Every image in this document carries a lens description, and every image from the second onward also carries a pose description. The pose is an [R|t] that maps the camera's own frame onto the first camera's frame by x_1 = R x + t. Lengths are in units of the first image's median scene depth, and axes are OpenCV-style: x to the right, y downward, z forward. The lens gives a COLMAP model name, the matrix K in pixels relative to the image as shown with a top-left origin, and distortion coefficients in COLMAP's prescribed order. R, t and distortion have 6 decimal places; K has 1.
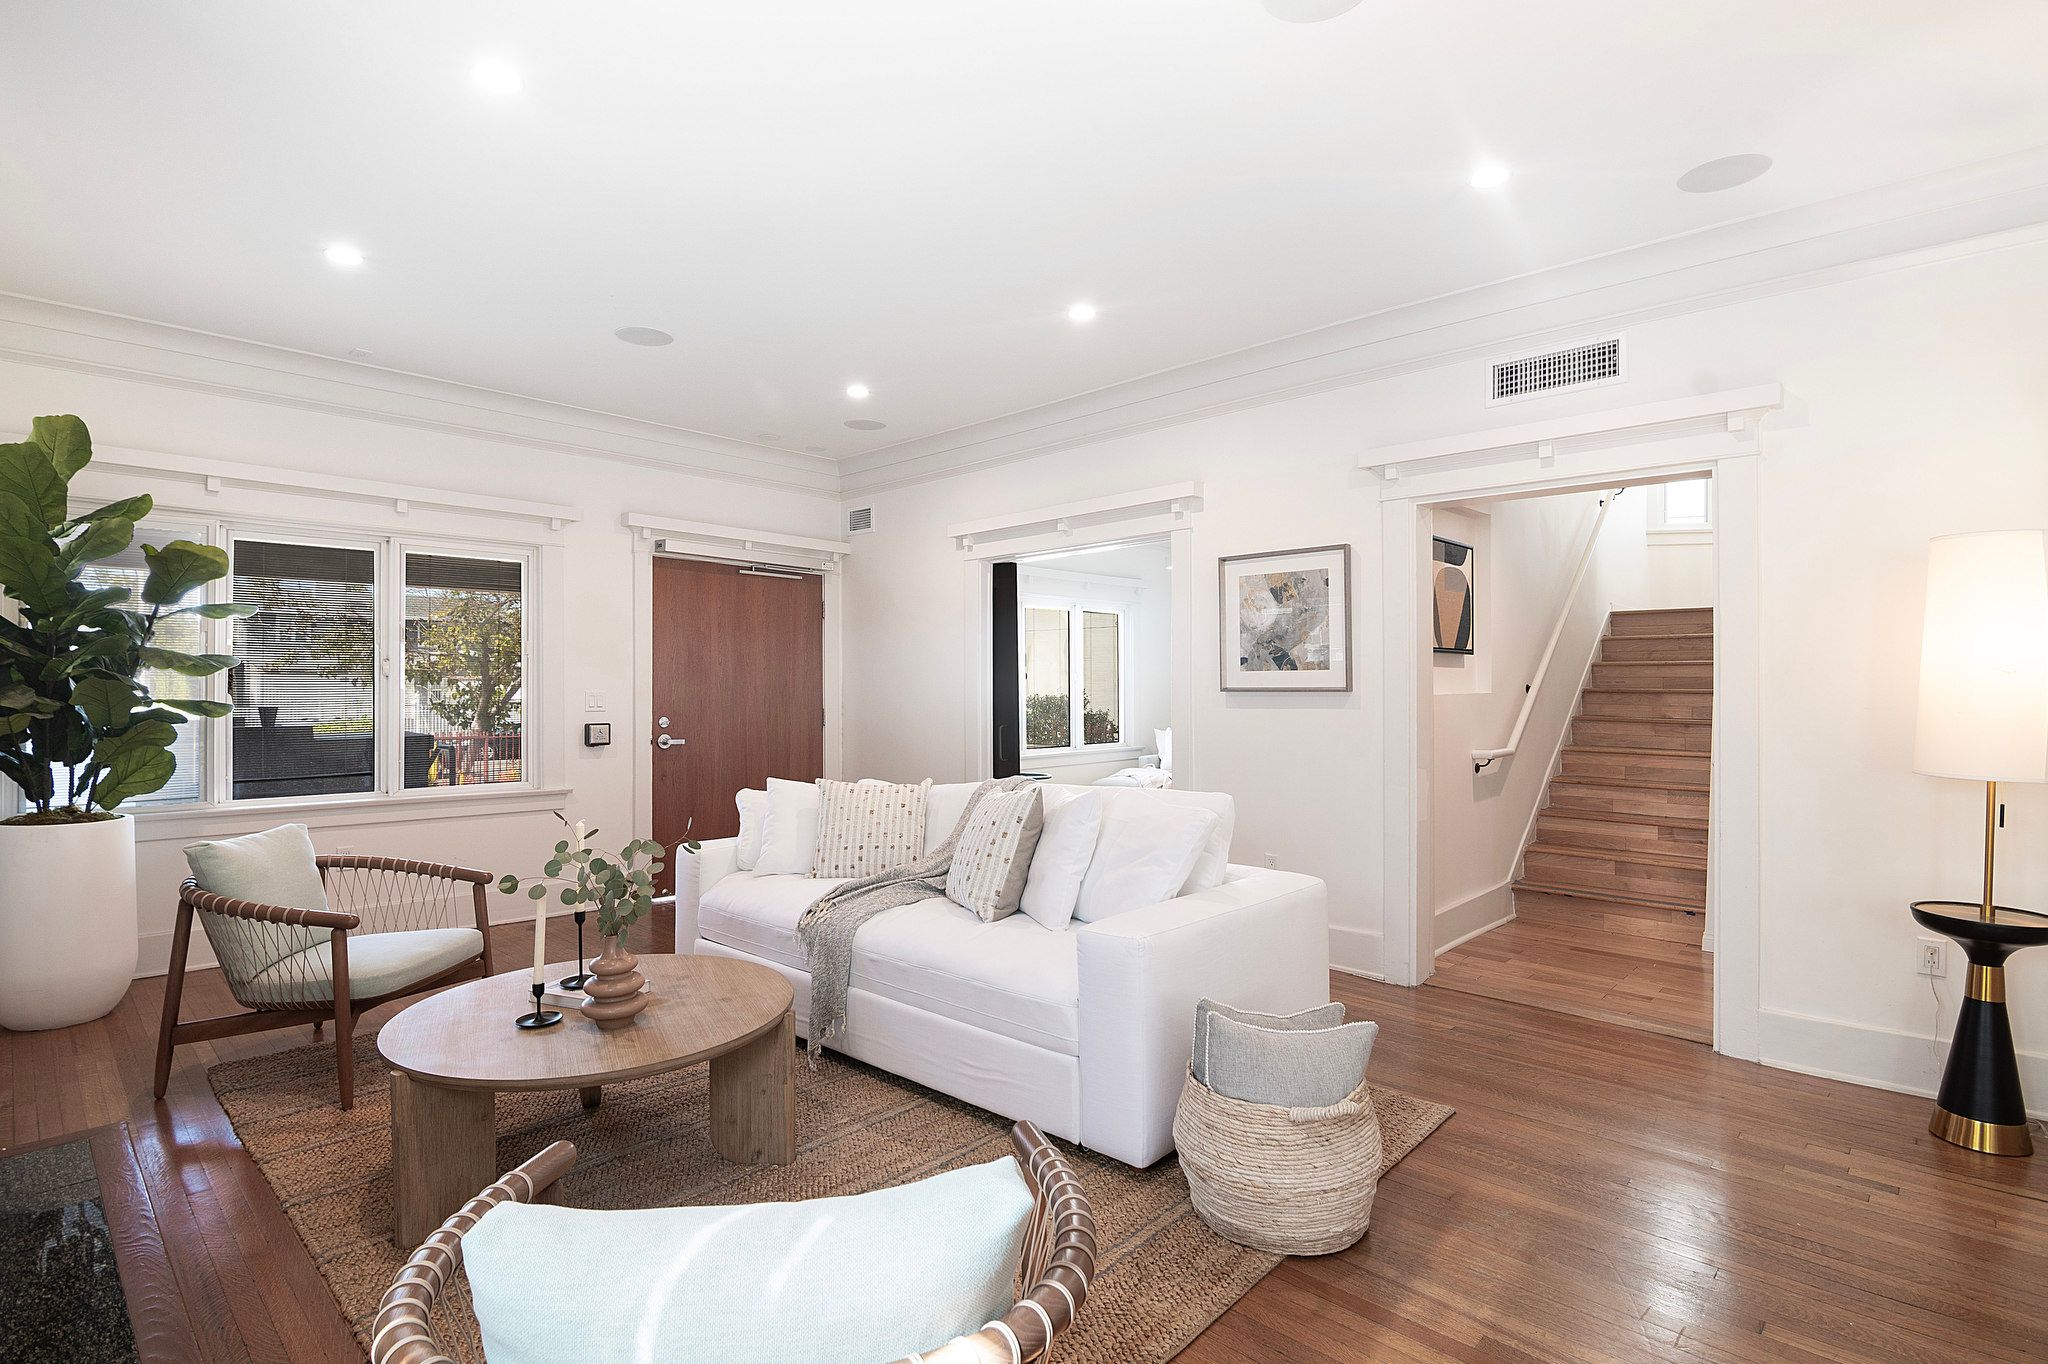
lens RADIAL K [[991.5, 0, 1019.9], [0, 991.5, 695.9], [0, 0, 1]] dist [-0.018676, -0.003302]
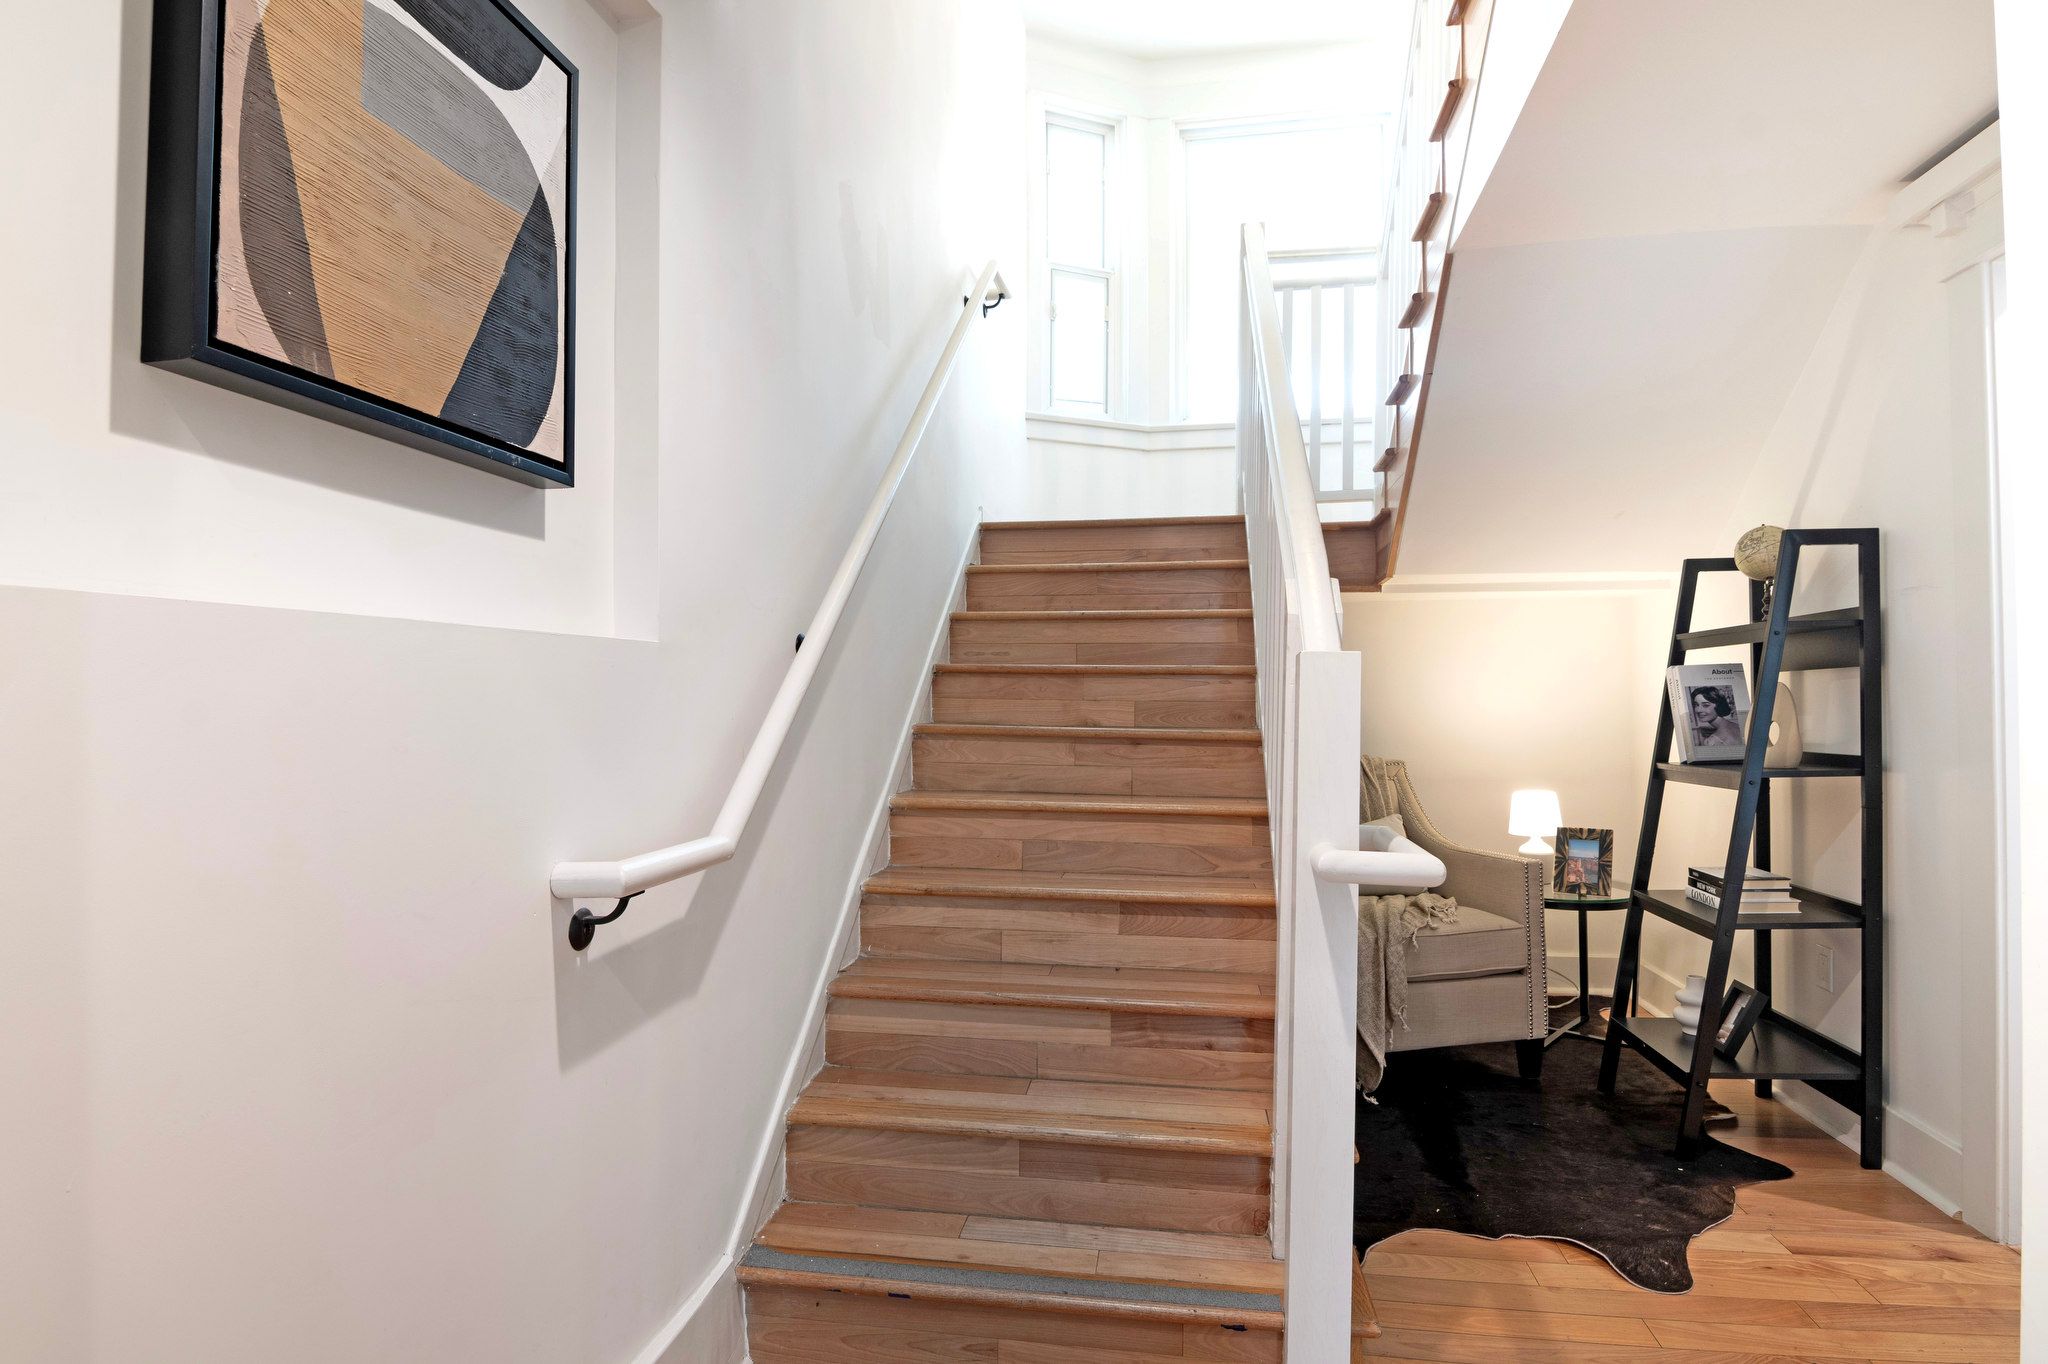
lens RADIAL K [[1086.5, 0, 1021.4], [0, 1086.5, 681.4], [0, 0, 1]] dist [-0.006389, -0.002700]
pose [[0.822158, 0.010752, 0.569157, 0.322288], [0.003435, 0.999710, -0.023848, 0.012711], [-0.569248, 0.021562, 0.821883, 0.570513]]
